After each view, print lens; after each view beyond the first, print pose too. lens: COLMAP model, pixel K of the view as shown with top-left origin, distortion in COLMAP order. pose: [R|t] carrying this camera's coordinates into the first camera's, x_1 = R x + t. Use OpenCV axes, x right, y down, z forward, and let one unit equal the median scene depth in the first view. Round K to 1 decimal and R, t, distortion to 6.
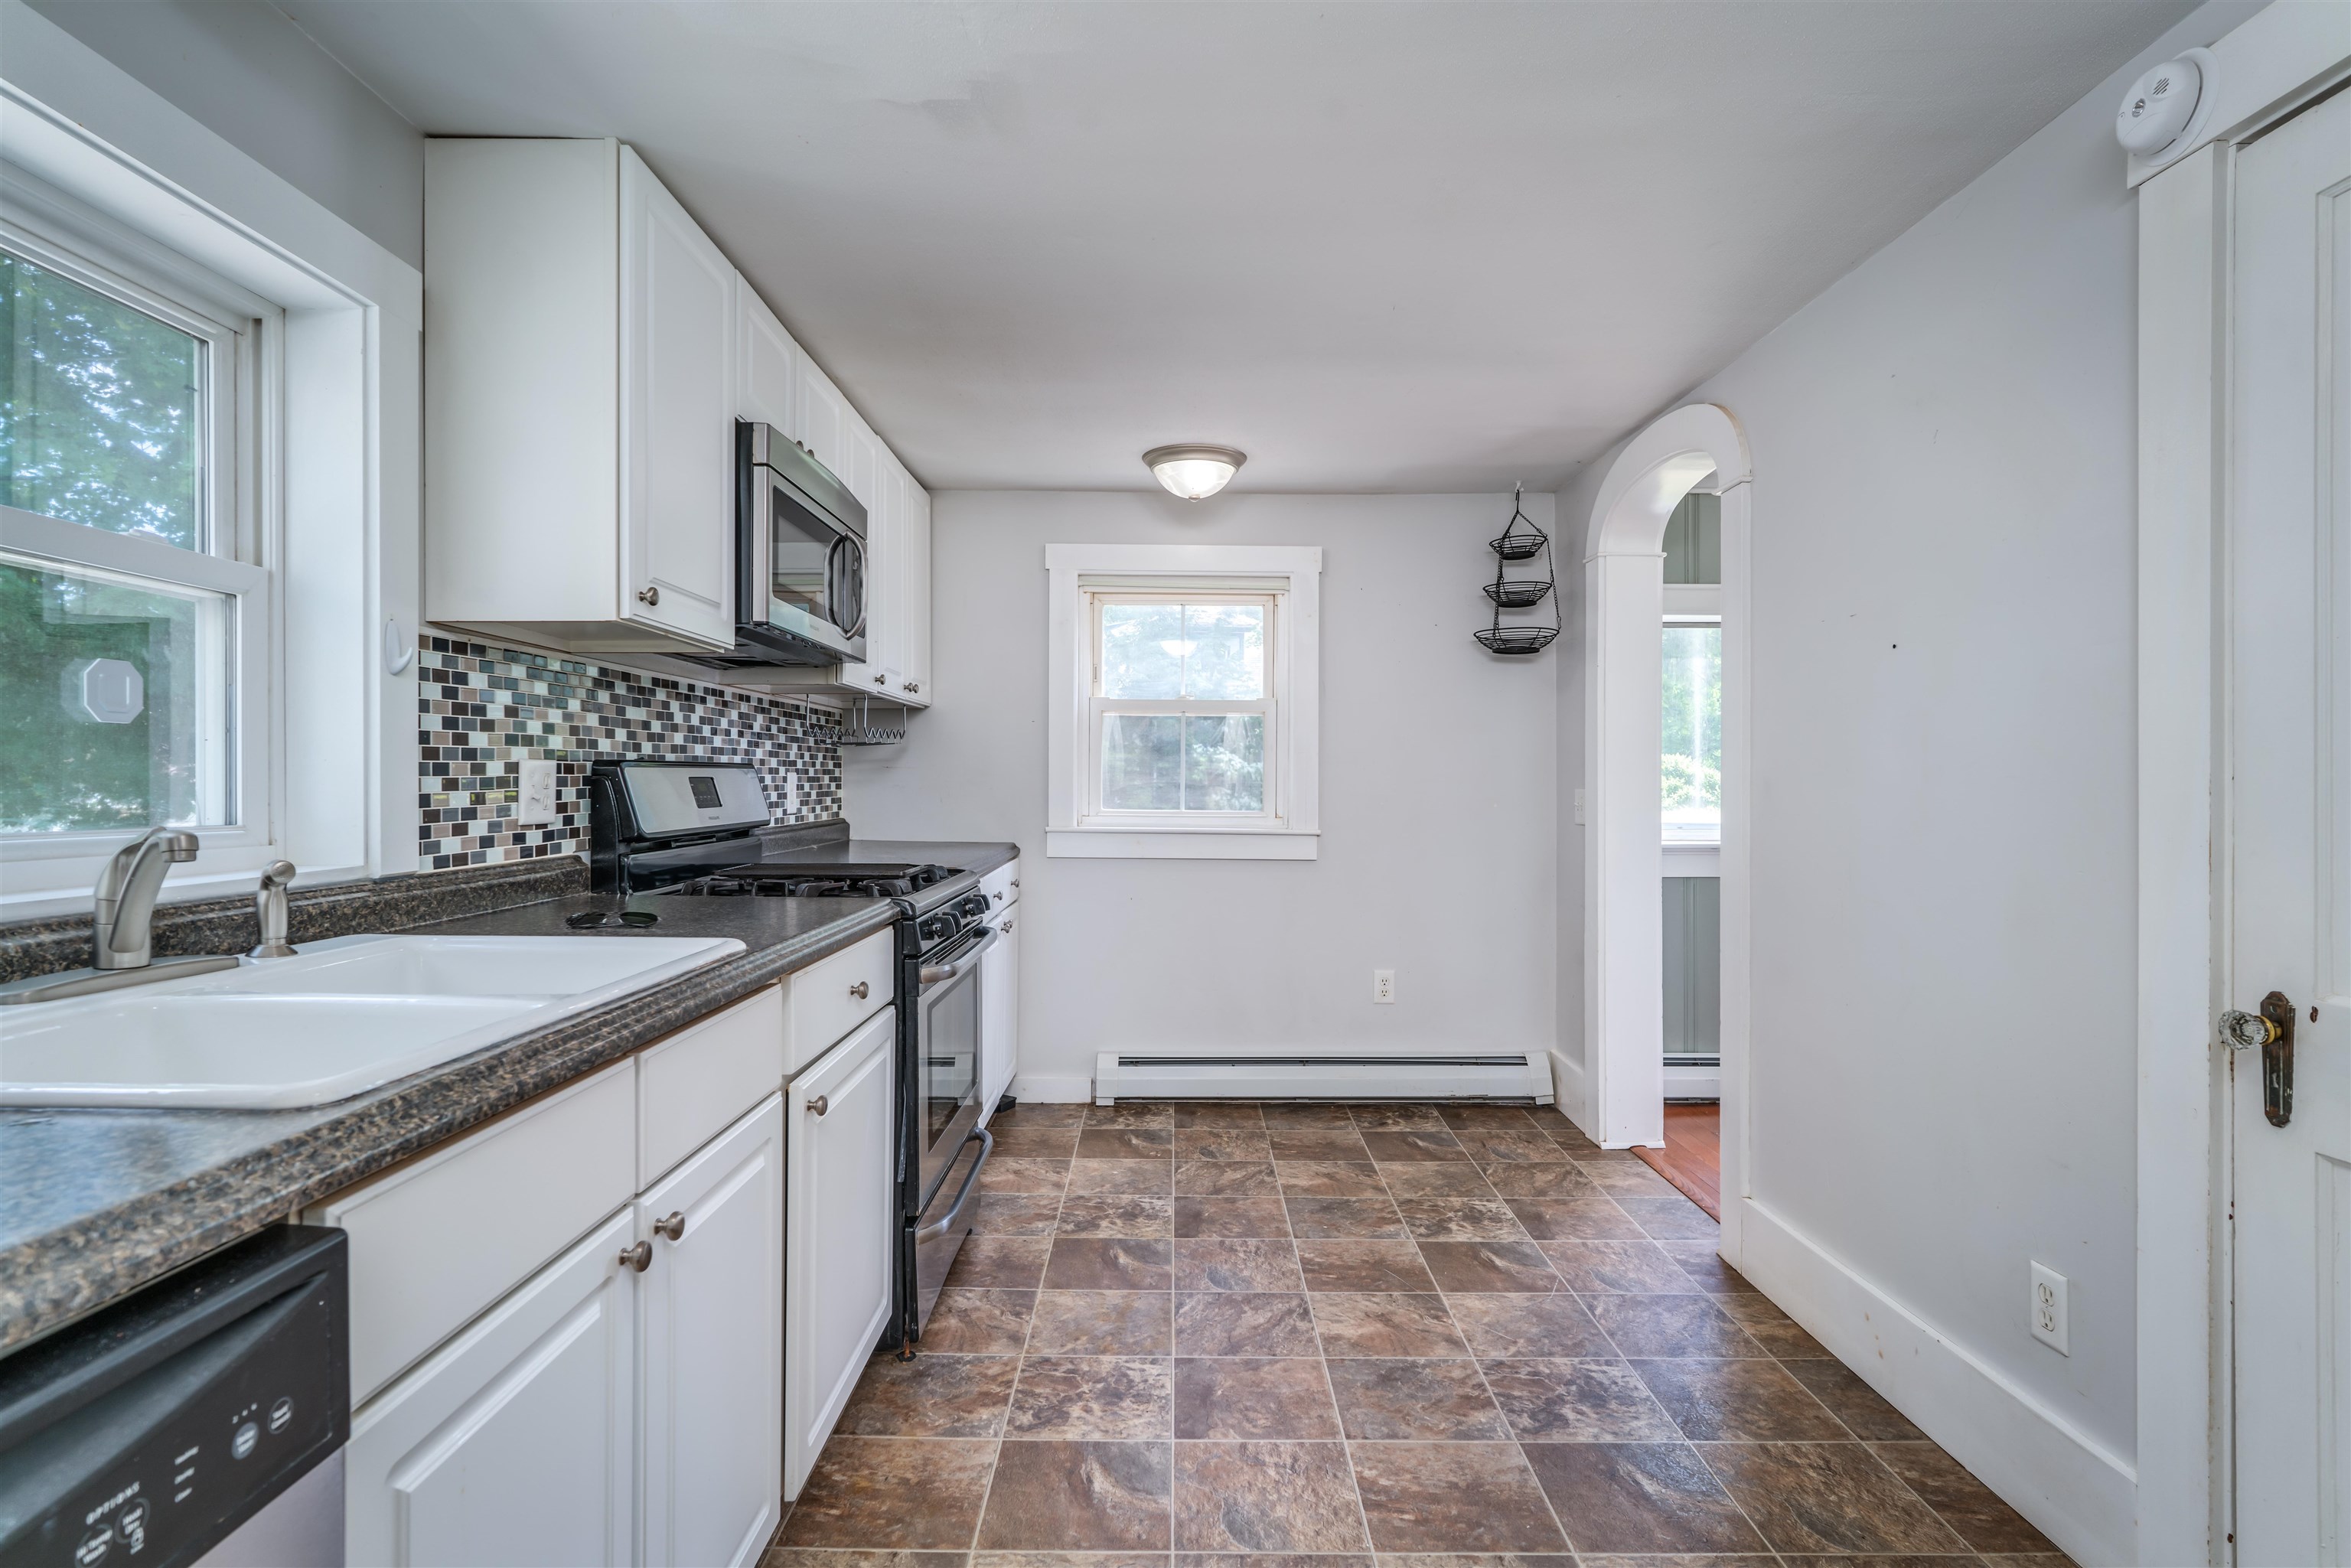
lens RADIAL K [[1184.3, 0, 1165.6], [0, 1184.3, 790.7], [0, 0, 1]] dist [-0.001209, -0.000245]
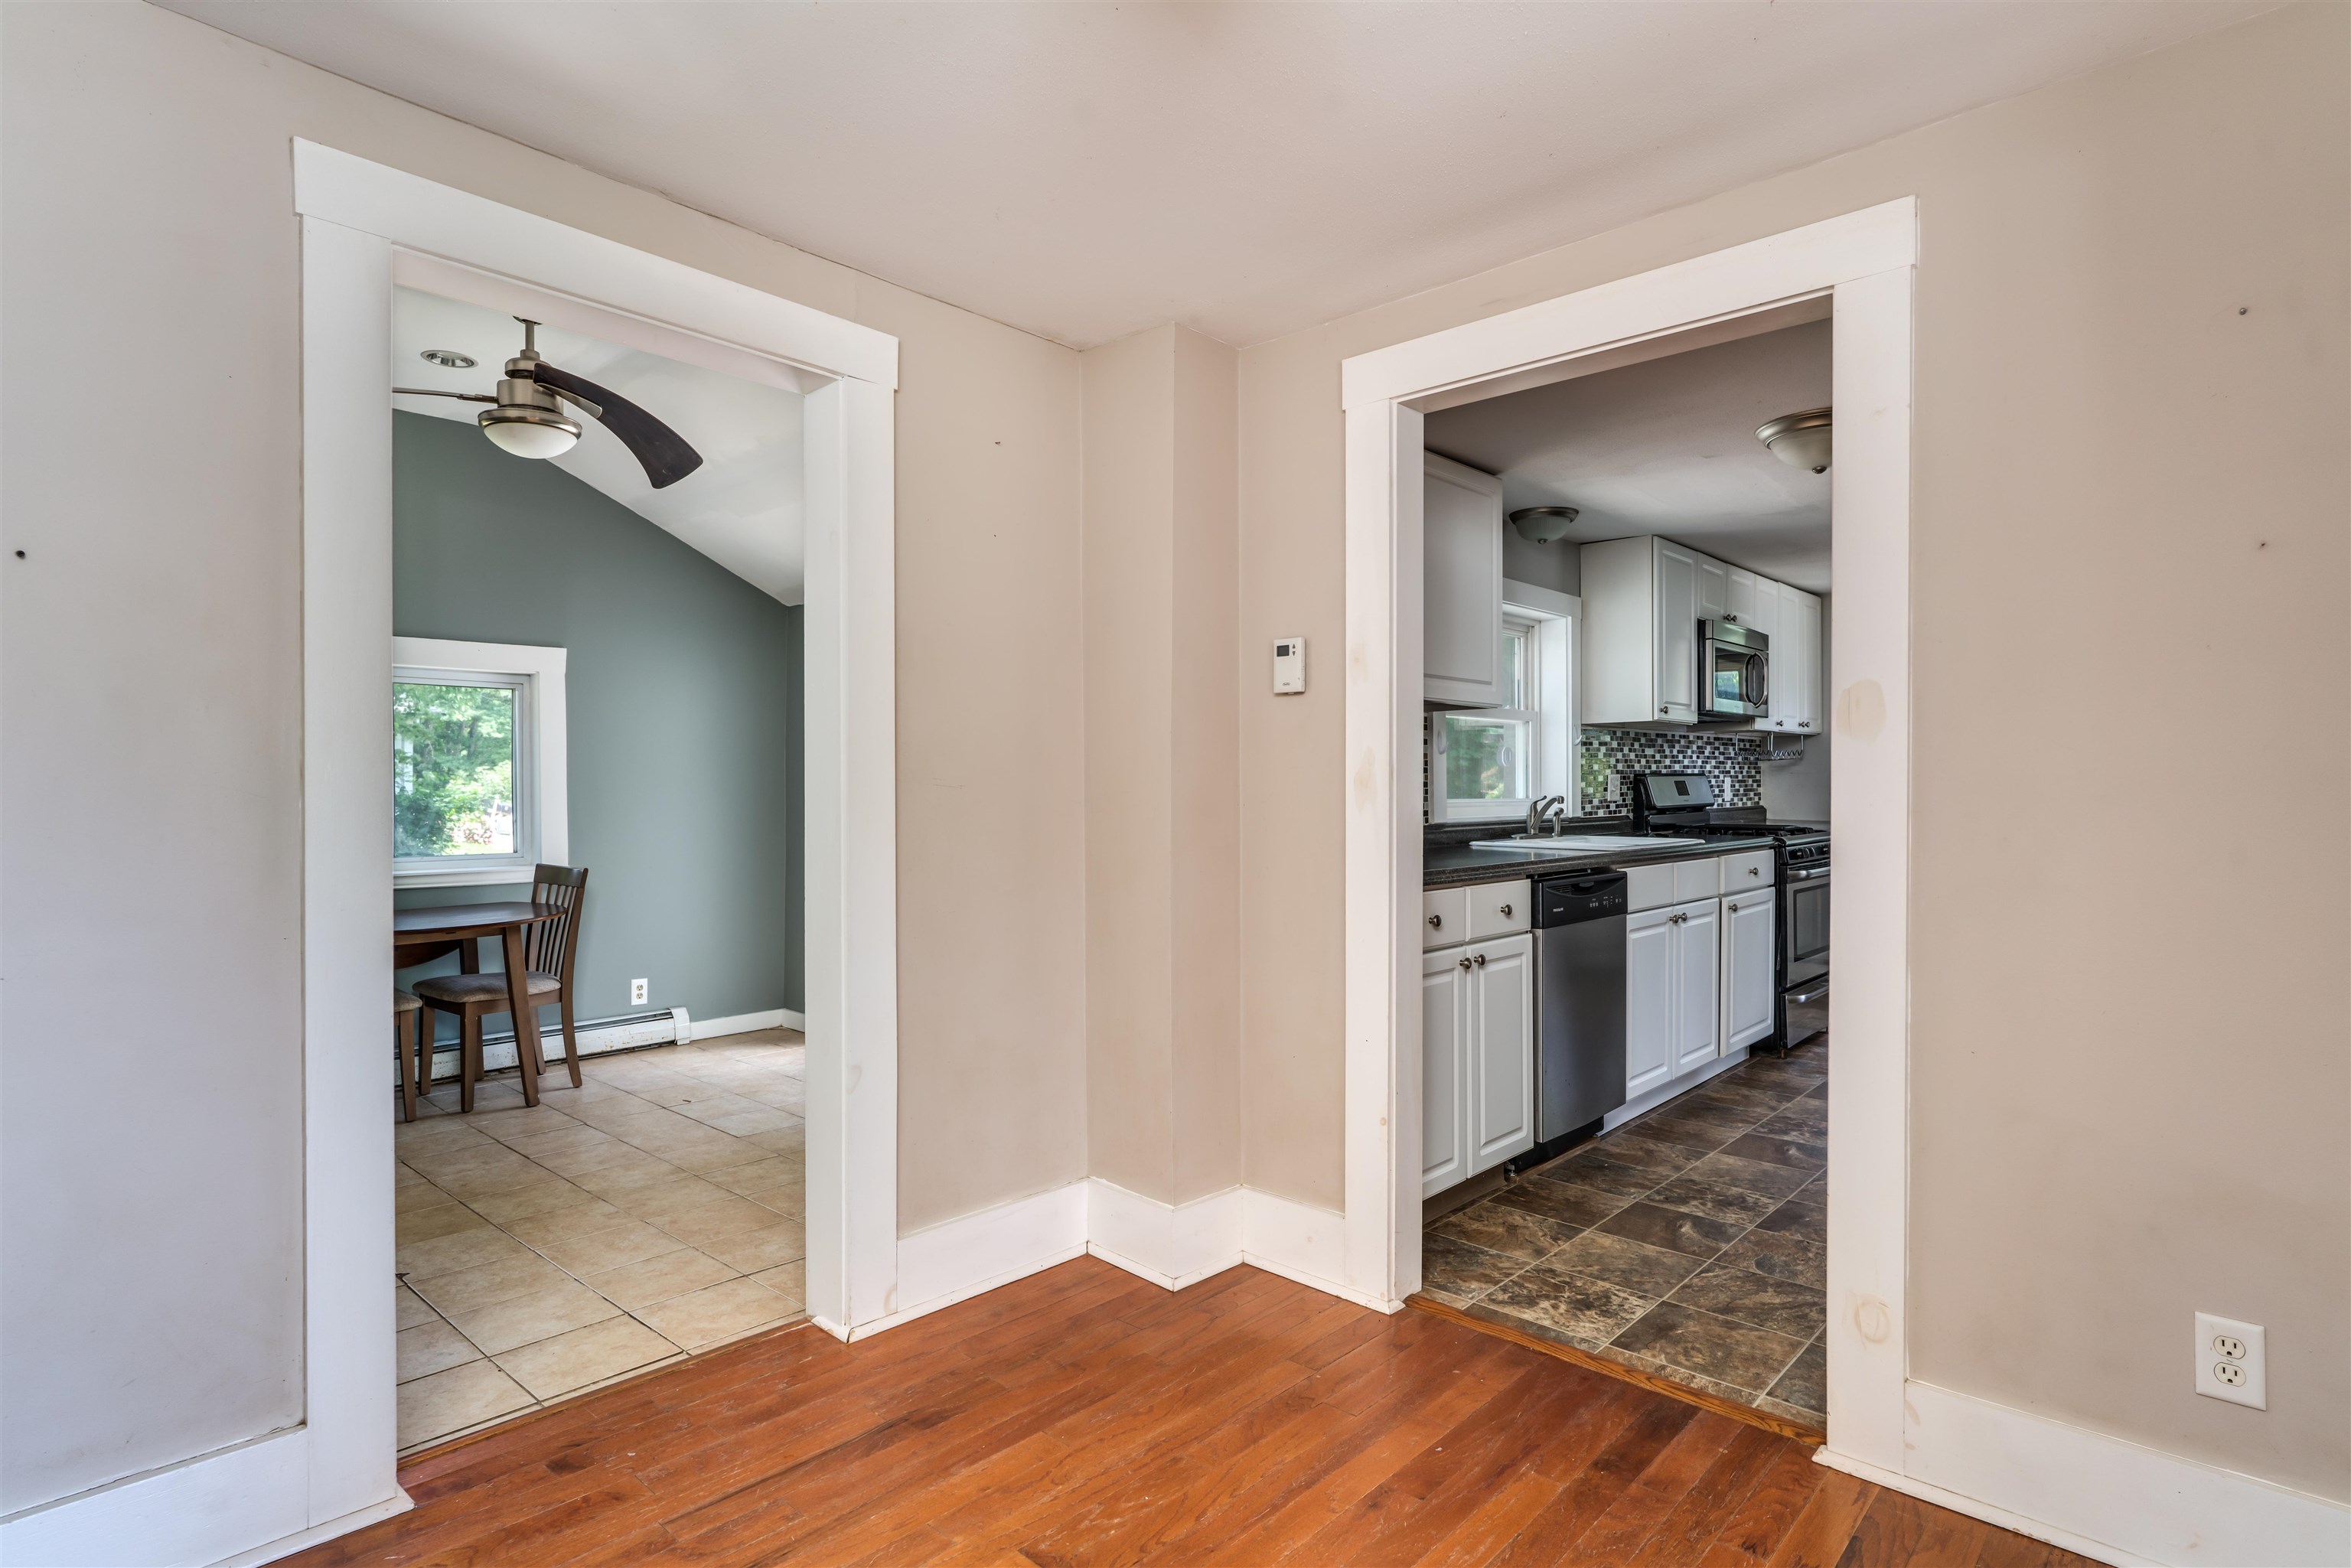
lens RADIAL K [[1229.8, 0, 1155.9], [0, 1229.8, 799.3], [0, 0, 1]] dist [-0.002083, -0.000015]
pose [[0.732016, -0.000079, -0.681287, 0.512110], [0.002862, 0.999992, 0.002958, 0.015305], [0.681281, -0.004115, 0.732010, -1.525959]]
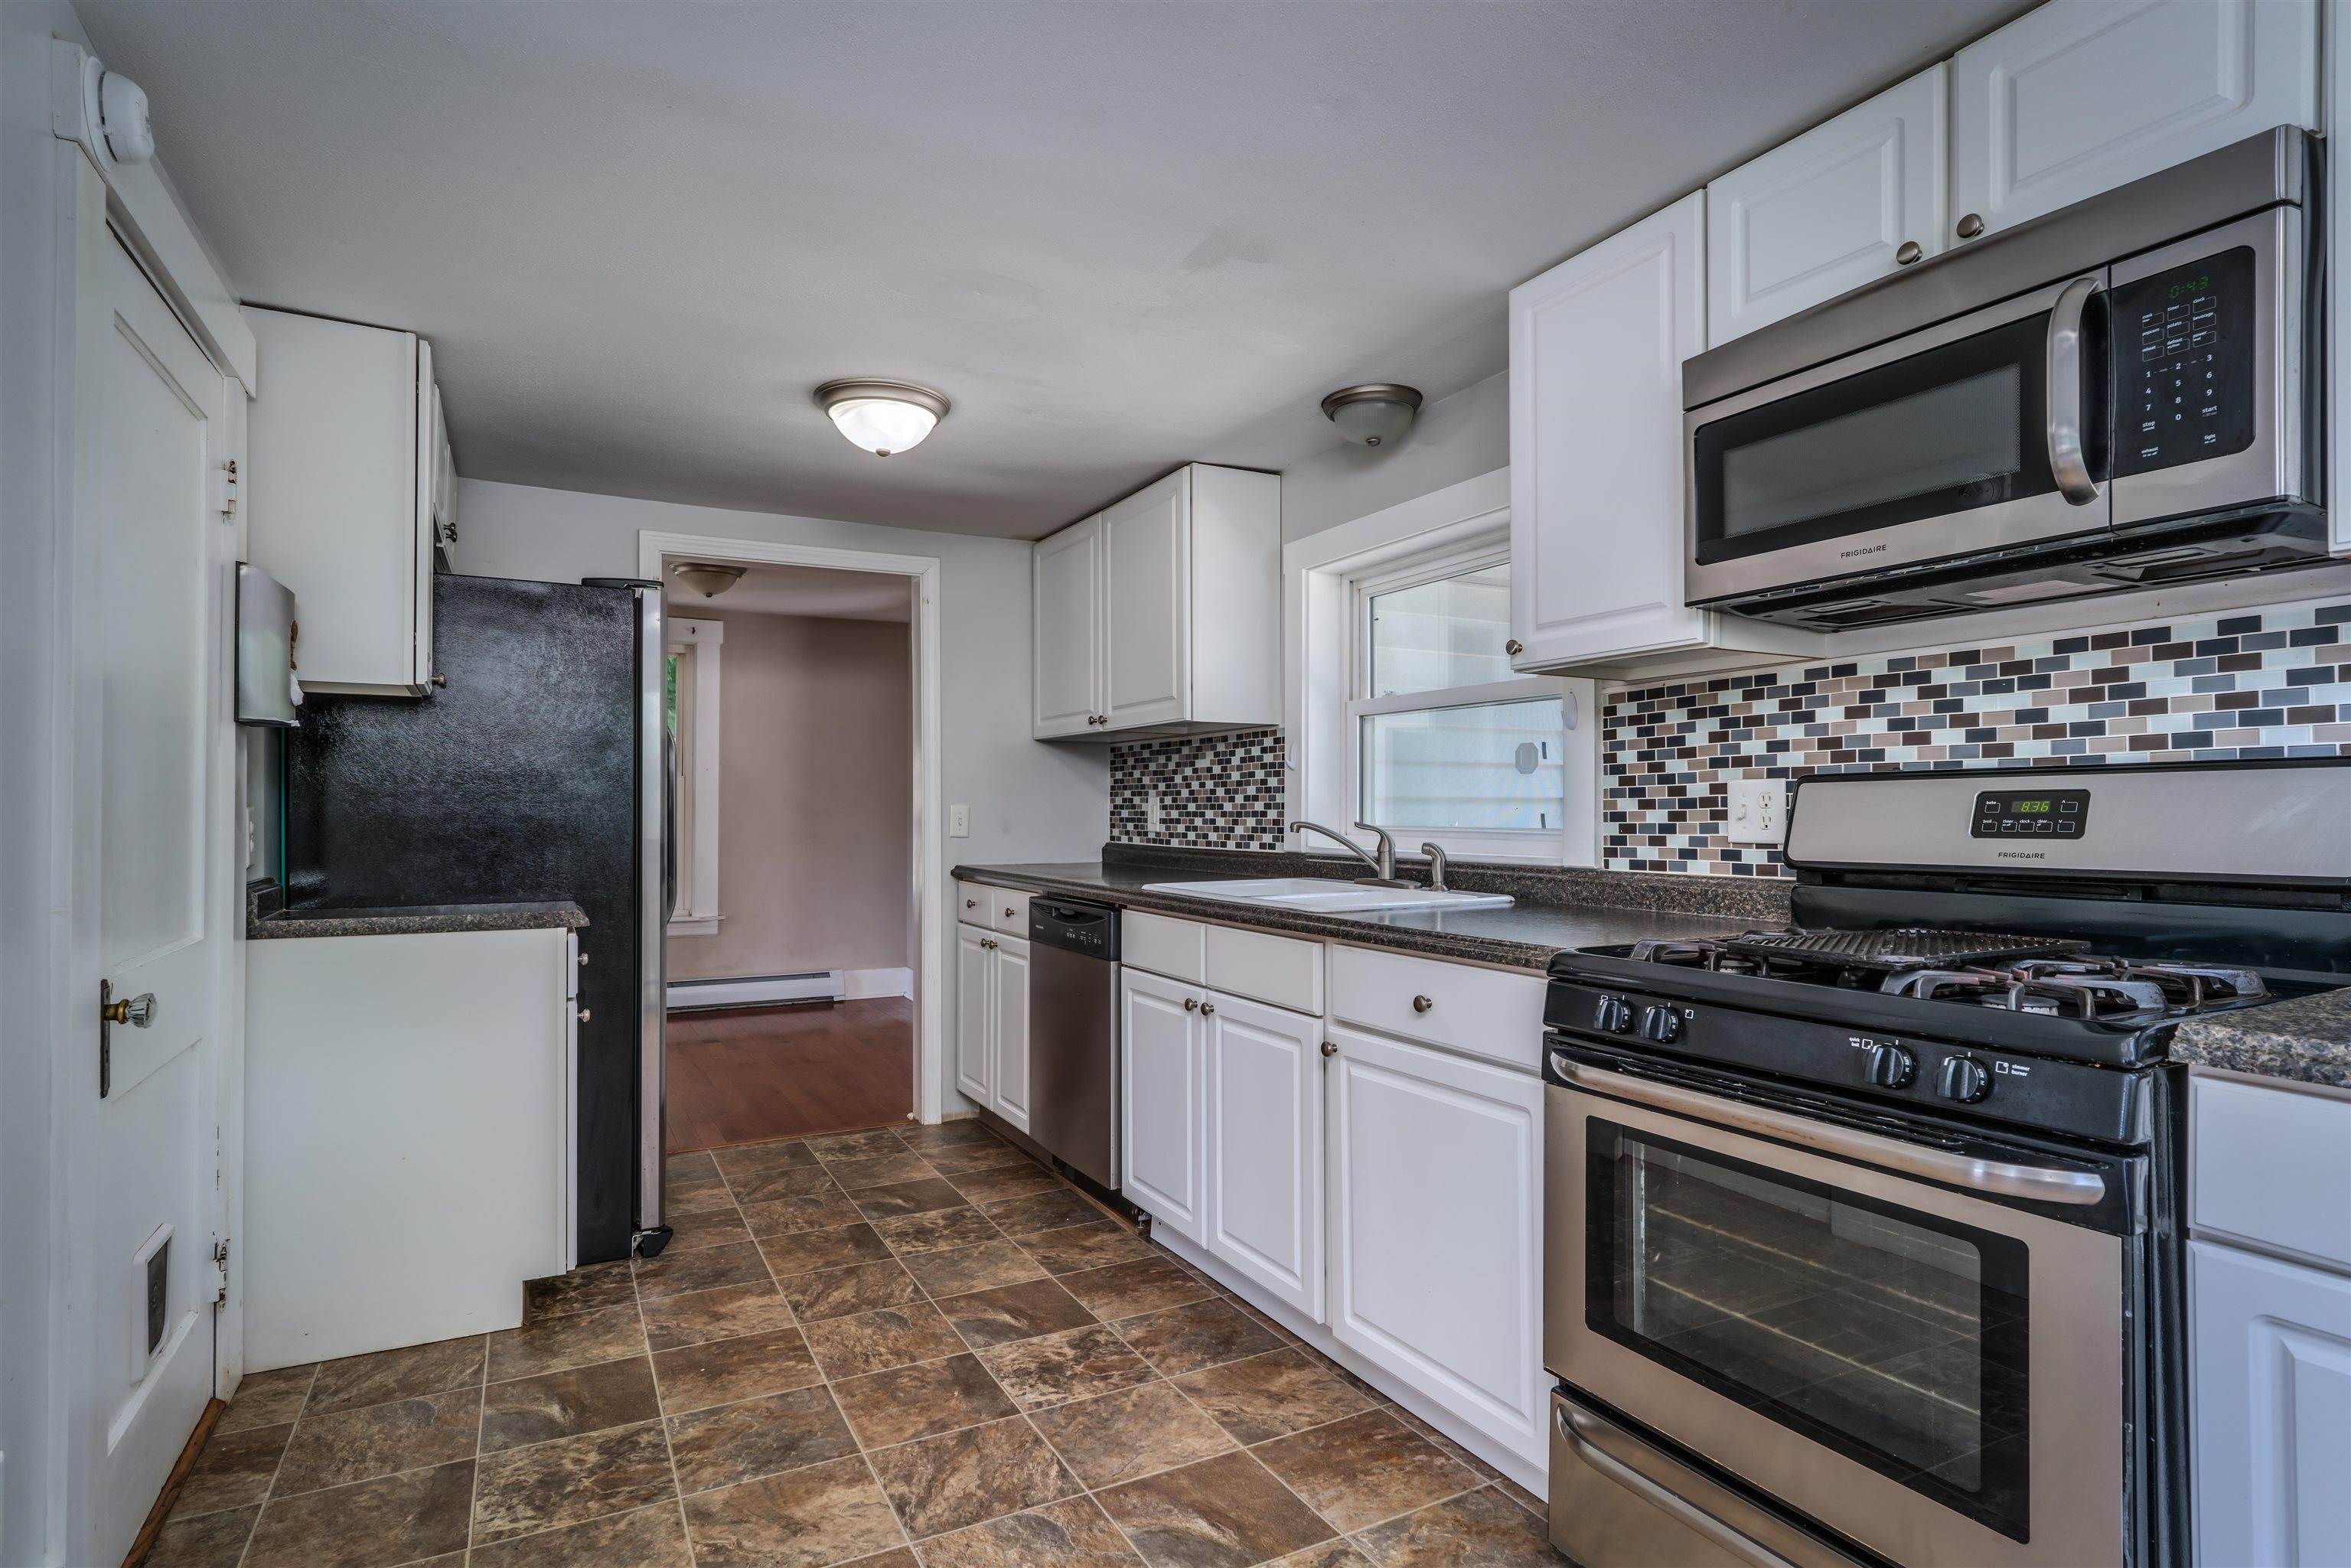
lens RADIAL K [[1184.3, 0, 1165.6], [0, 1184.3, 790.7], [0, 0, 1]] dist [-0.001209, -0.000245]
pose [[-0.877849, -0.015288, -0.478694, 0.408303], [-0.009255, 0.999845, -0.014960, 0.003436], [0.478848, -0.008702, -0.877855, 1.703701]]
